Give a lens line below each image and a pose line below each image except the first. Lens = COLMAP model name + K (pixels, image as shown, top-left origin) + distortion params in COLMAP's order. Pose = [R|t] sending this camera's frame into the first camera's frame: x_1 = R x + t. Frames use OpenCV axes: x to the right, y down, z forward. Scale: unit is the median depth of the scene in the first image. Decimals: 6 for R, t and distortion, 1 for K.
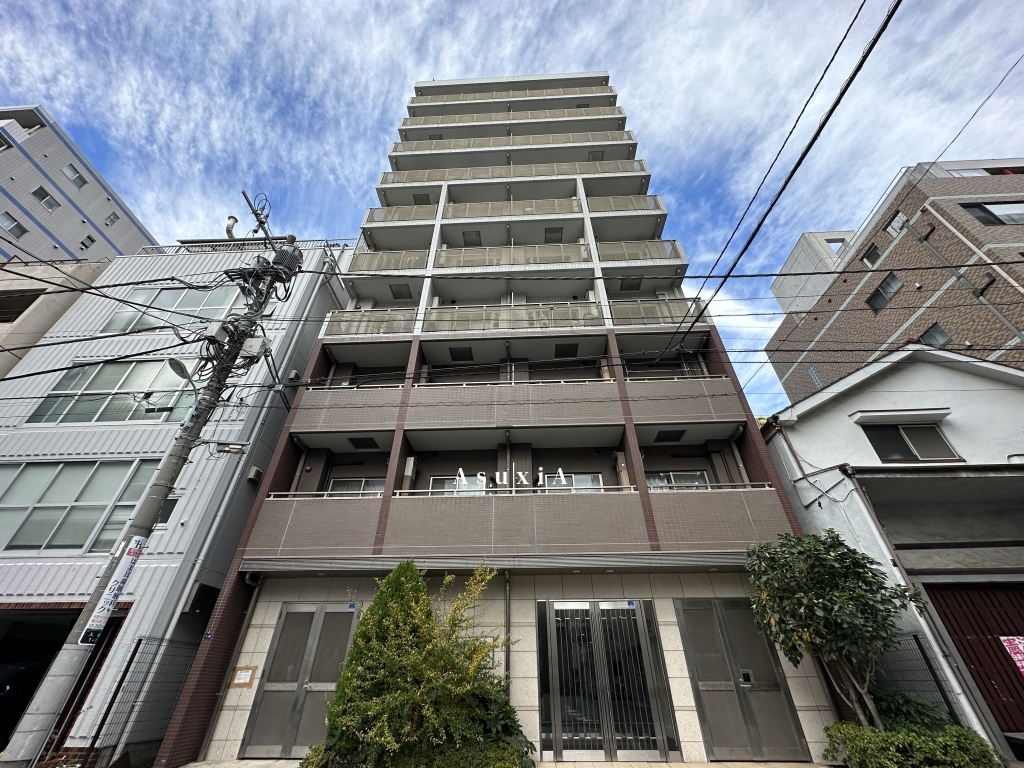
lens RADIAL K [[406.8, 0, 508.3], [0, 406.8, 385.0], [0, 0, 1]] dist [-0.001790, 0.000377]
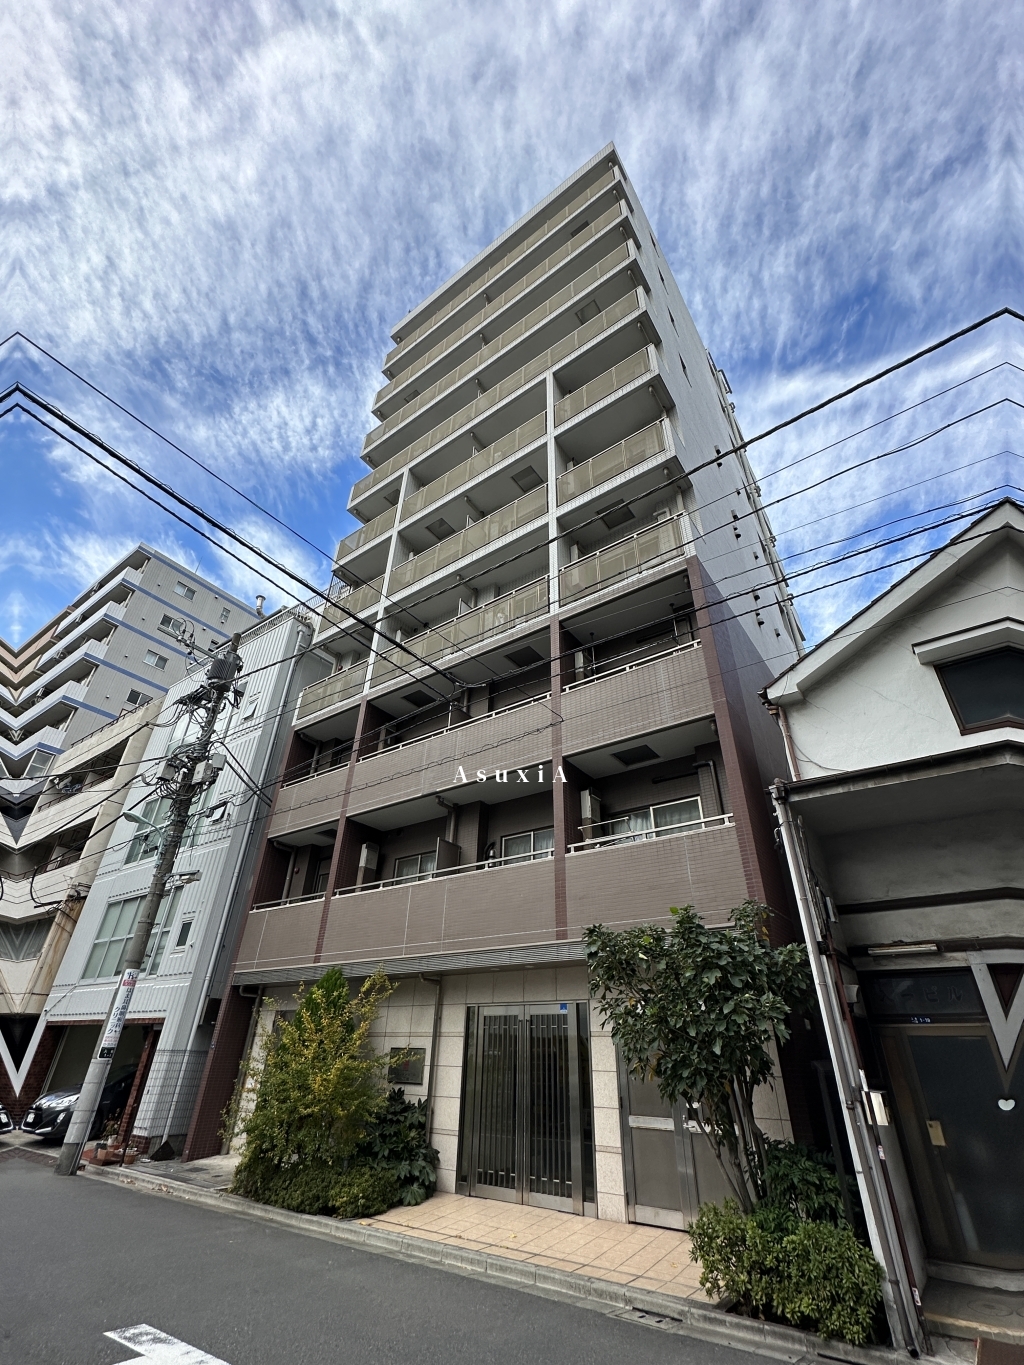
lens RADIAL K [[593.5, 0, 512.4], [0, 593.5, 680.6], [0, 0, 1]] dist [-0.000365, -0.000311]
pose [[0.836328, -0.279629, -0.471555, 0.847755], [0.307775, 0.951284, -0.018249, -0.044487], [0.453686, -0.129870, 0.881648, 0.060403]]
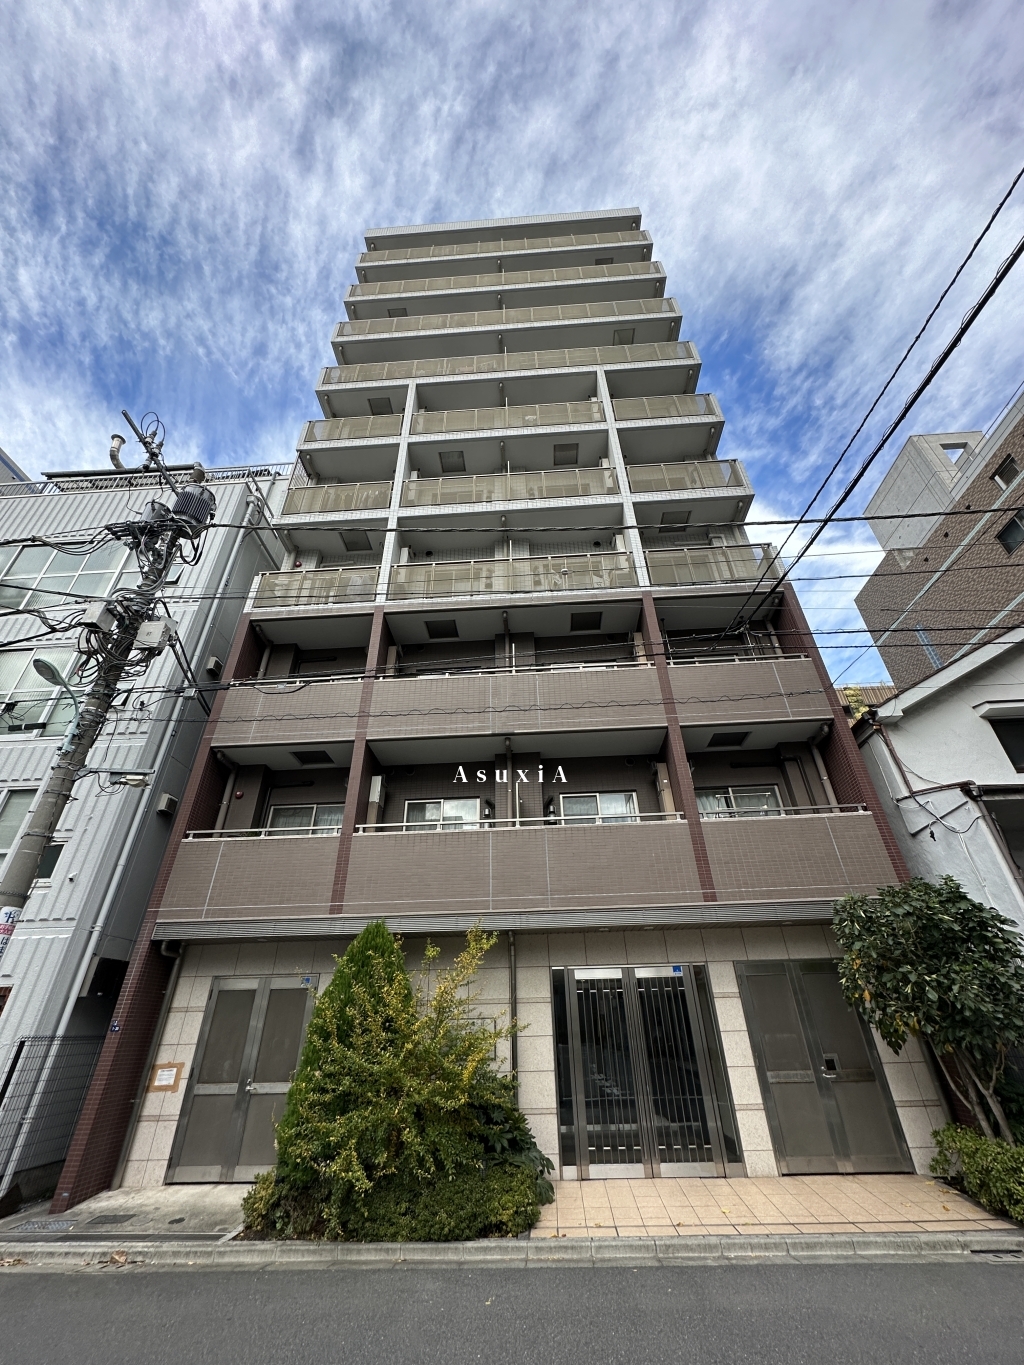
lens RADIAL K [[542.2, 0, 510.3], [0, 542.2, 682.2], [0, 0, 1]] dist [-0.001790, 0.000377]
pose [[0.999731, -0.023148, 0.001495, 0.004503], [0.022999, 0.997544, 0.066160, -0.060053], [-0.003023, -0.066108, 0.997808, 0.035201]]
